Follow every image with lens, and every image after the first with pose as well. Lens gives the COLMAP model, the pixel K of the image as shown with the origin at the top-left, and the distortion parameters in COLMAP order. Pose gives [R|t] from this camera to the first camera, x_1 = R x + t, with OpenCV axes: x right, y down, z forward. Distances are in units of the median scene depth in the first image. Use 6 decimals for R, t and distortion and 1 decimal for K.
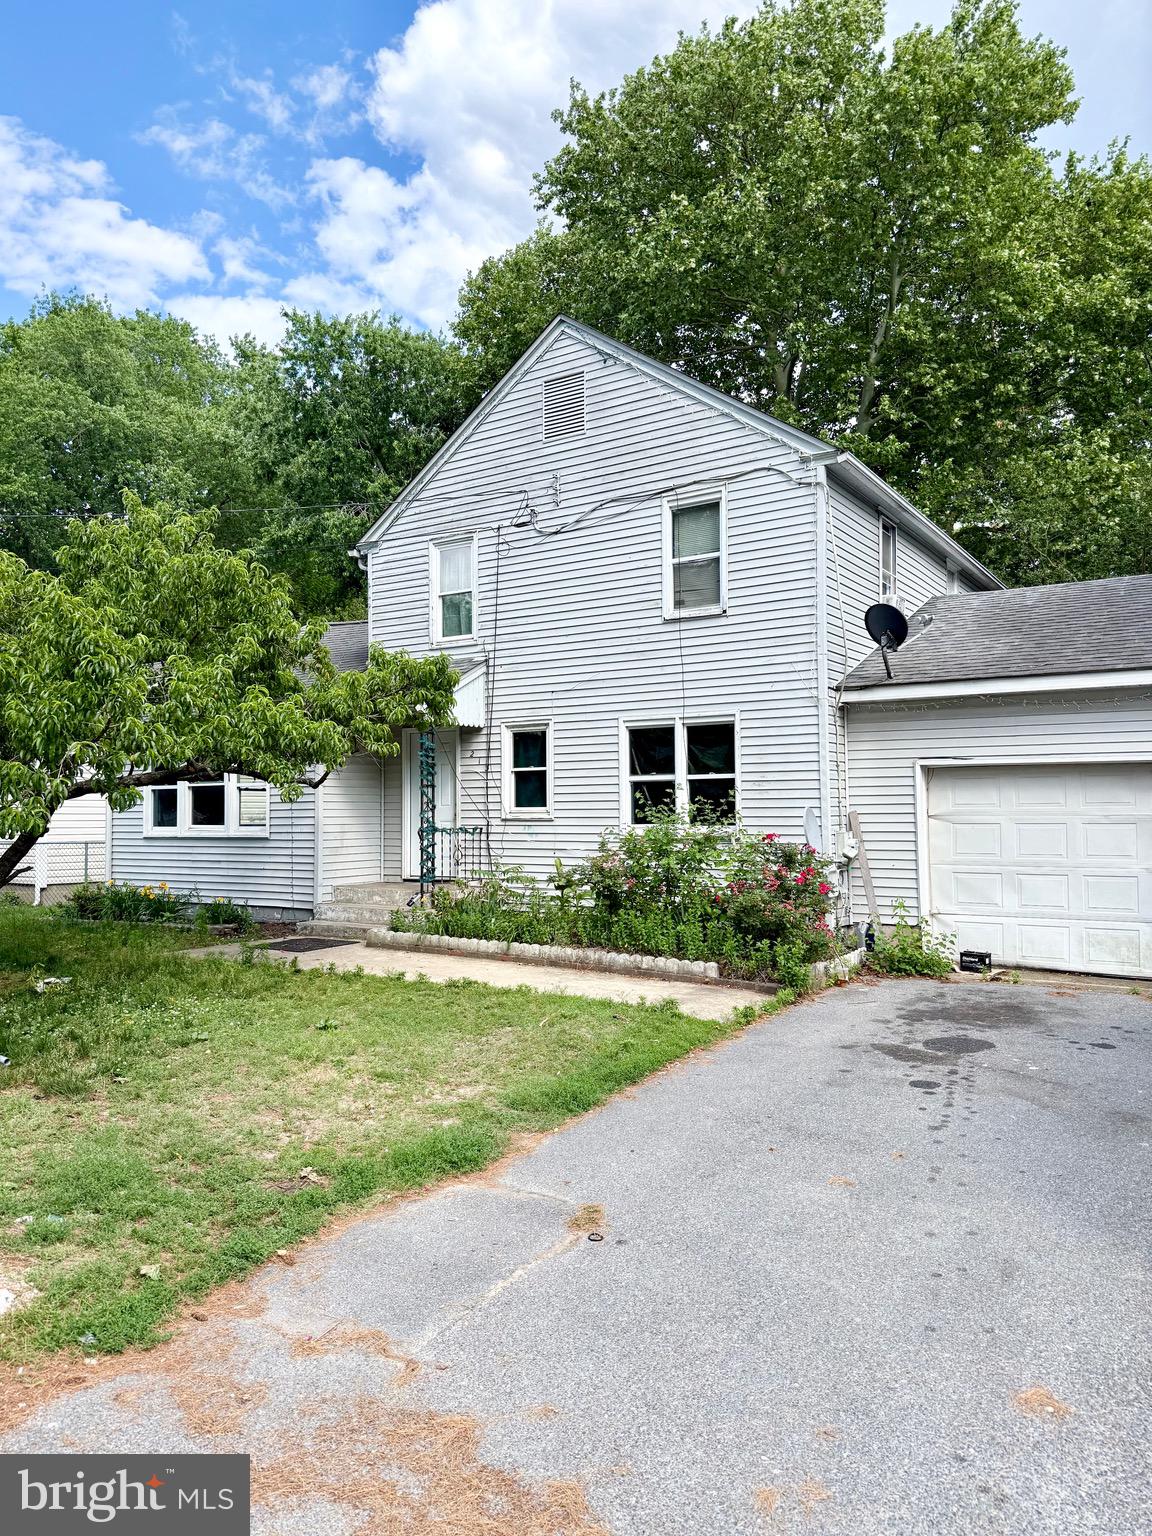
lens RADIAL K [[1062.8, 0, 577.5], [0, 1062.8, 778.4], [0, 0, 1]] dist [0.047532, -0.054350]
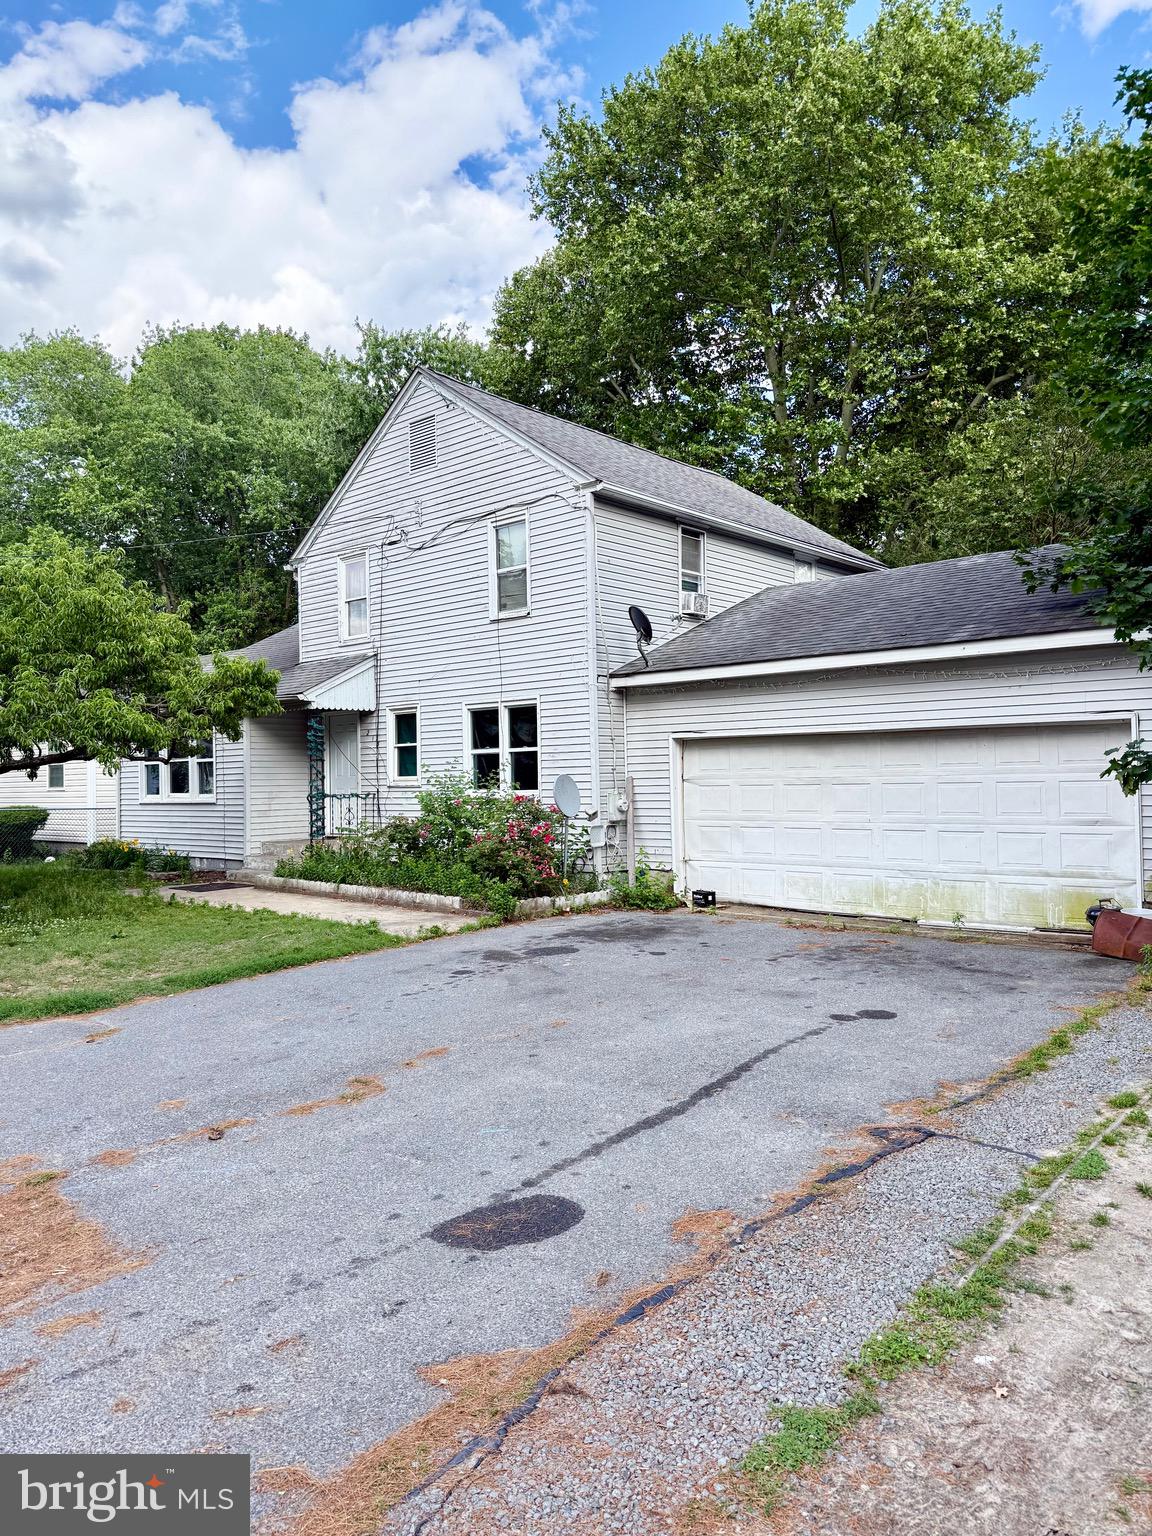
lens RADIAL K [[1082.6, 0, 576.0], [0, 1082.6, 768.0], [0, 0, 1]] dist [0.004012, -0.000262]
pose [[0.988345, -0.015107, -0.151479, 0.347072], [0.019027, 0.999520, 0.024462, -0.009193], [0.151037, -0.027059, 0.988158, -0.197941]]
